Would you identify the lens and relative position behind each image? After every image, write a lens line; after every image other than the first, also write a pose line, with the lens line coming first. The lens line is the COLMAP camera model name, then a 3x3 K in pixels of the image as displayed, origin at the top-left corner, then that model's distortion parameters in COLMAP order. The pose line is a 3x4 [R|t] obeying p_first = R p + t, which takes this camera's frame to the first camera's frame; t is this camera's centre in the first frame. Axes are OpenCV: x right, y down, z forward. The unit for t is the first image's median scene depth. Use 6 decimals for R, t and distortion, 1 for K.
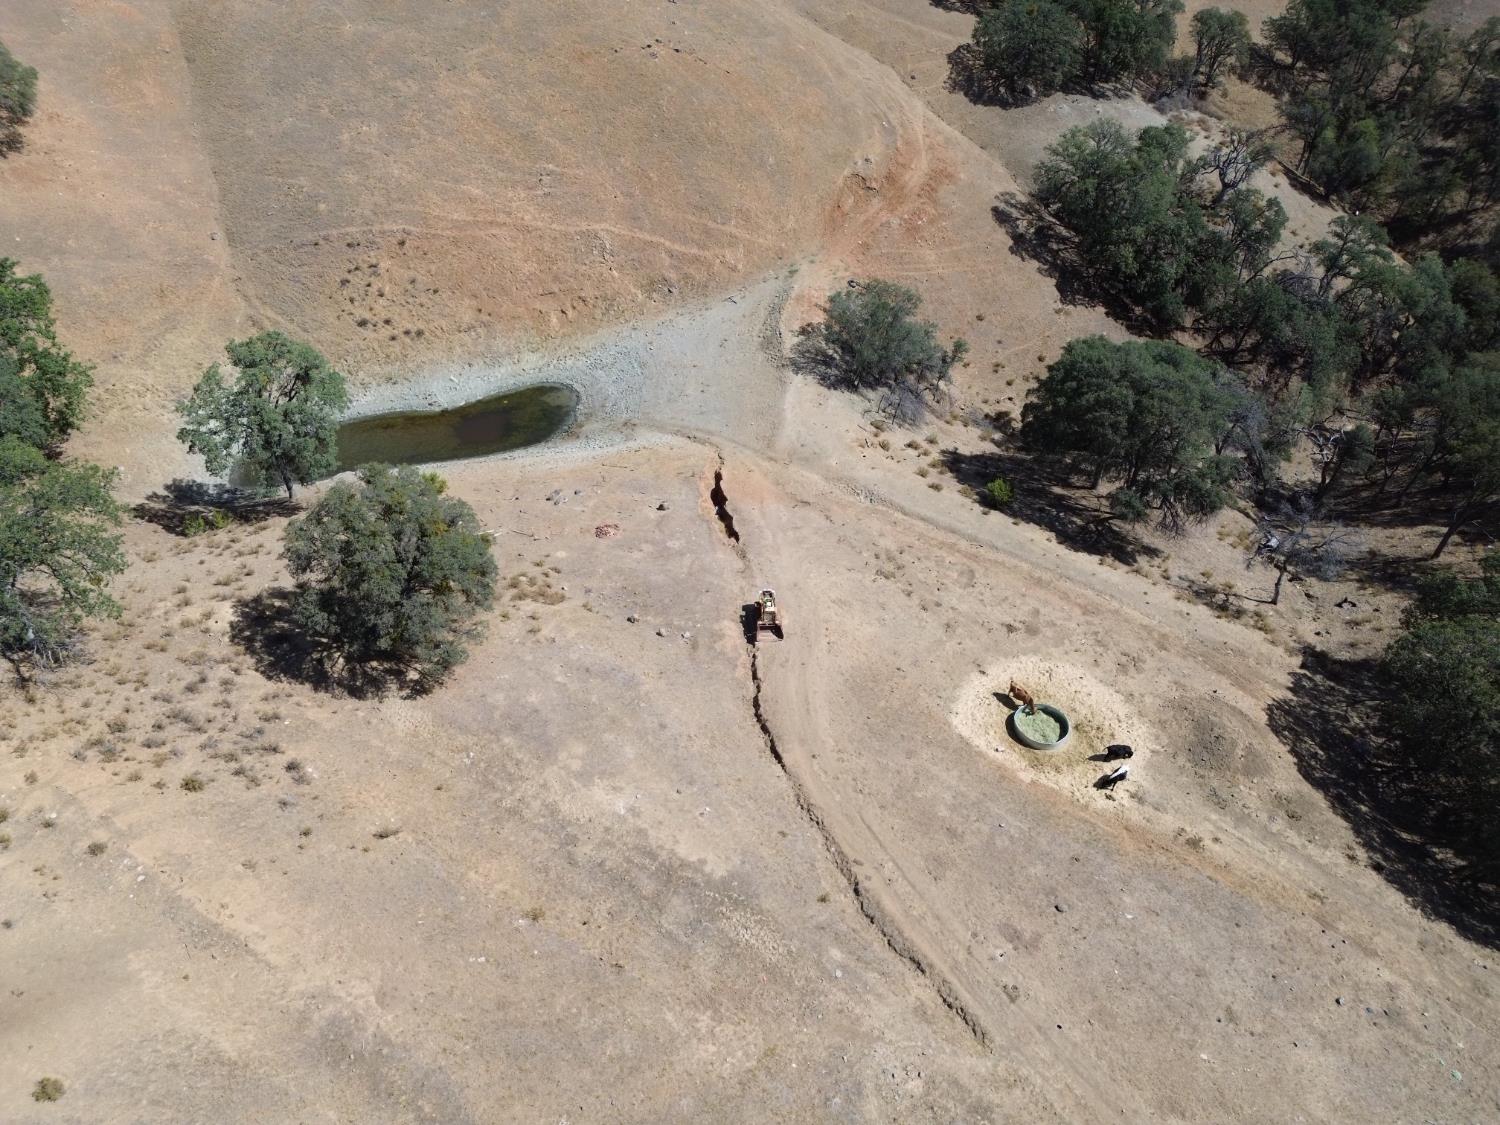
lens RADIAL K [[1047.5, 0, 748.9], [0, 1047.5, 567.3], [0, 0, 1]] dist [0.070857, -0.064053]
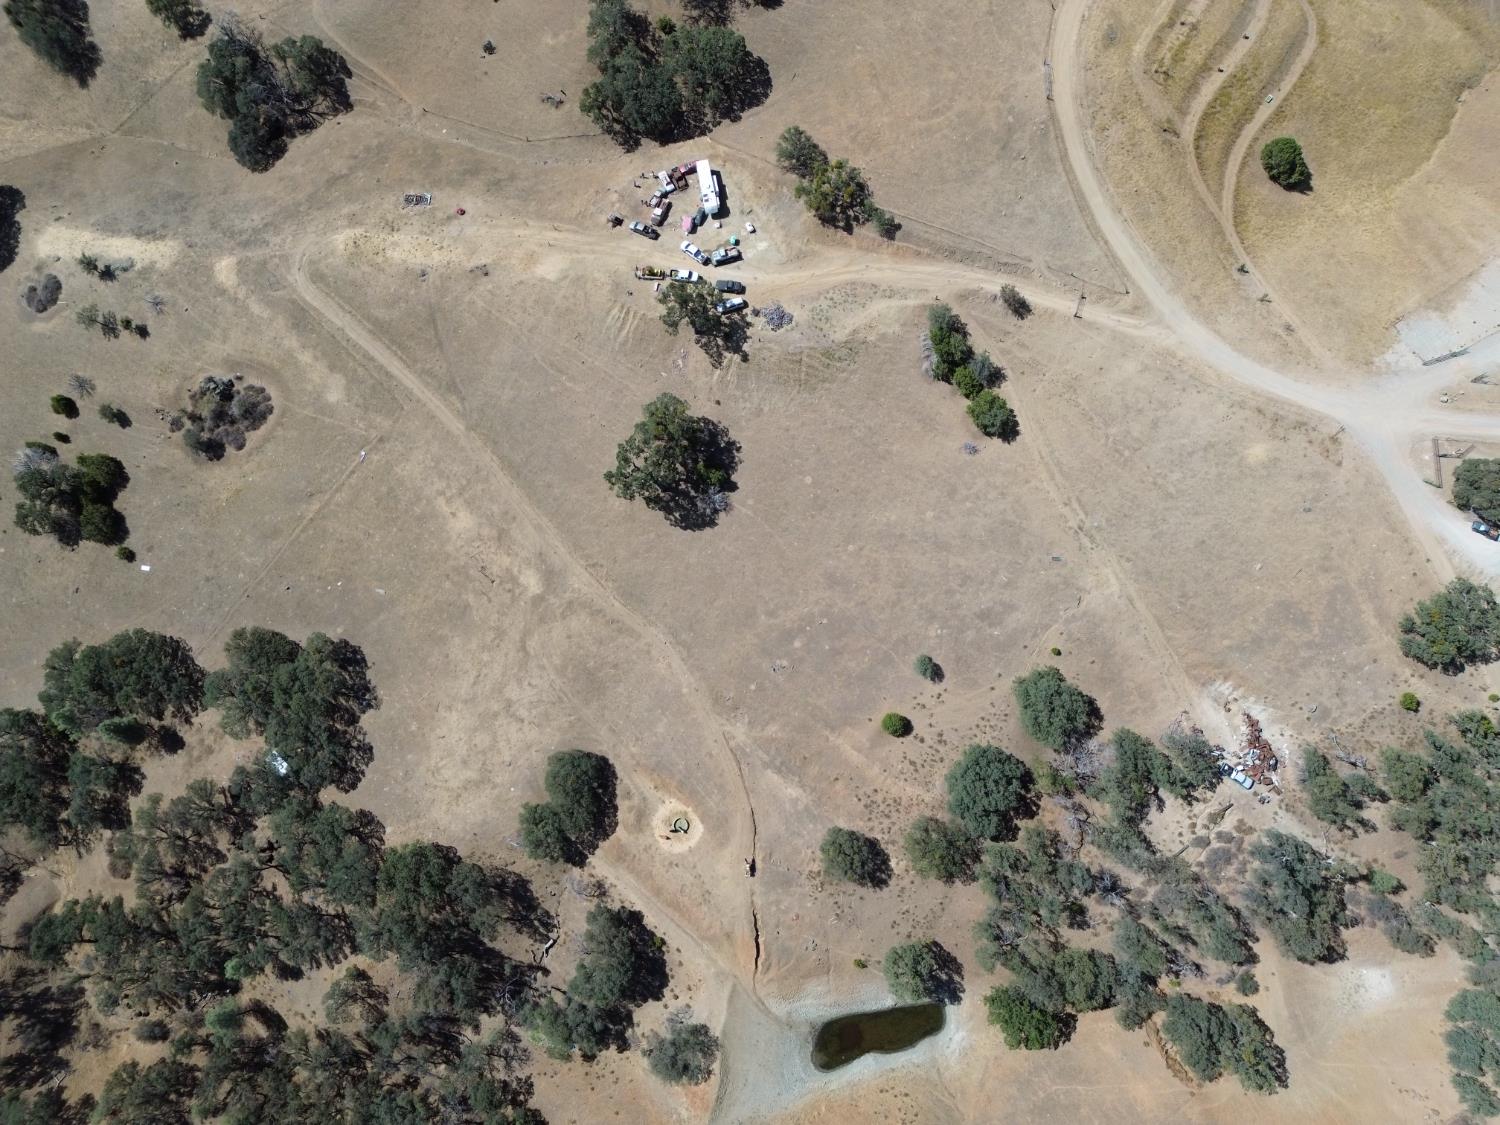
lens RADIAL K [[1047.5, 0, 751.8], [0, 1047.5, 565.0], [0, 0, 1]] dist [0.070857, -0.064053]
pose [[-0.994528, -0.091849, 0.049769, -0.089422], [0.086221, -0.452689, 0.887490, -3.089421], [-0.058985, 0.886925, 0.458131, -1.765051]]
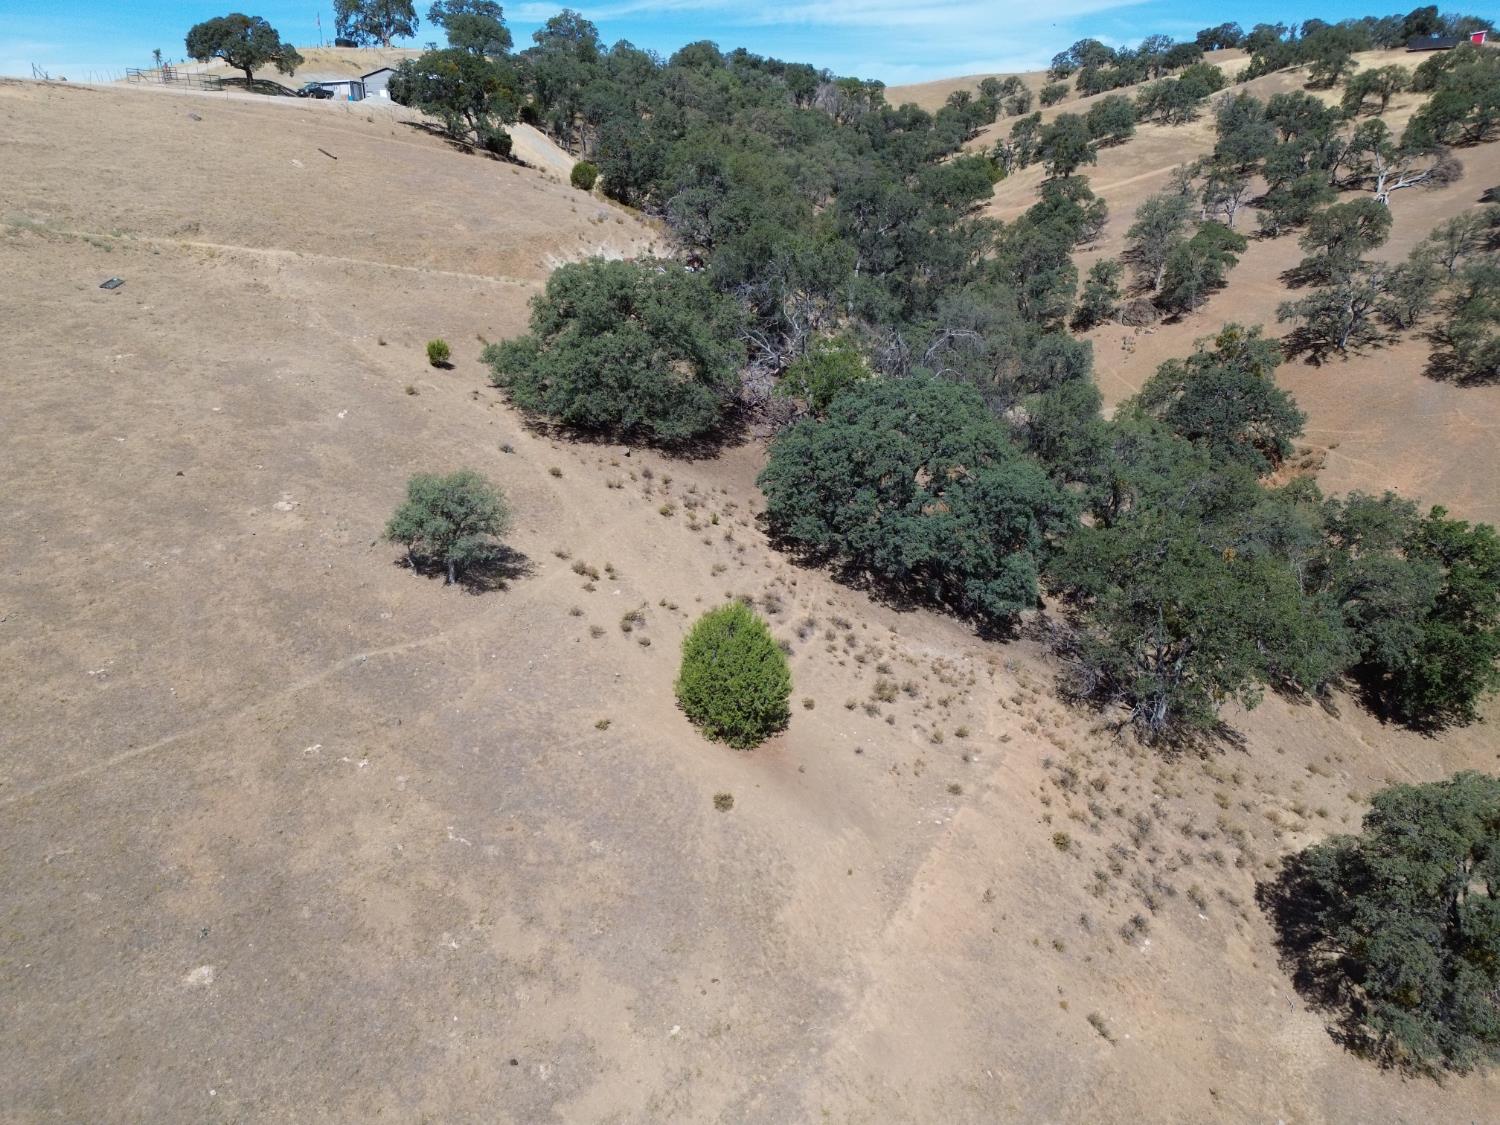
lens RADIAL K [[1047.5, 0, 755.0], [0, 1047.5, 560.1], [0, 0, 1]] dist [0.070857, -0.064053]
pose [[0.068763, 0.338142, -0.938580, 0.225394], [-0.680523, 0.703839, 0.203715, 0.016013], [0.729493, 0.624717, 0.278511, 0.311581]]
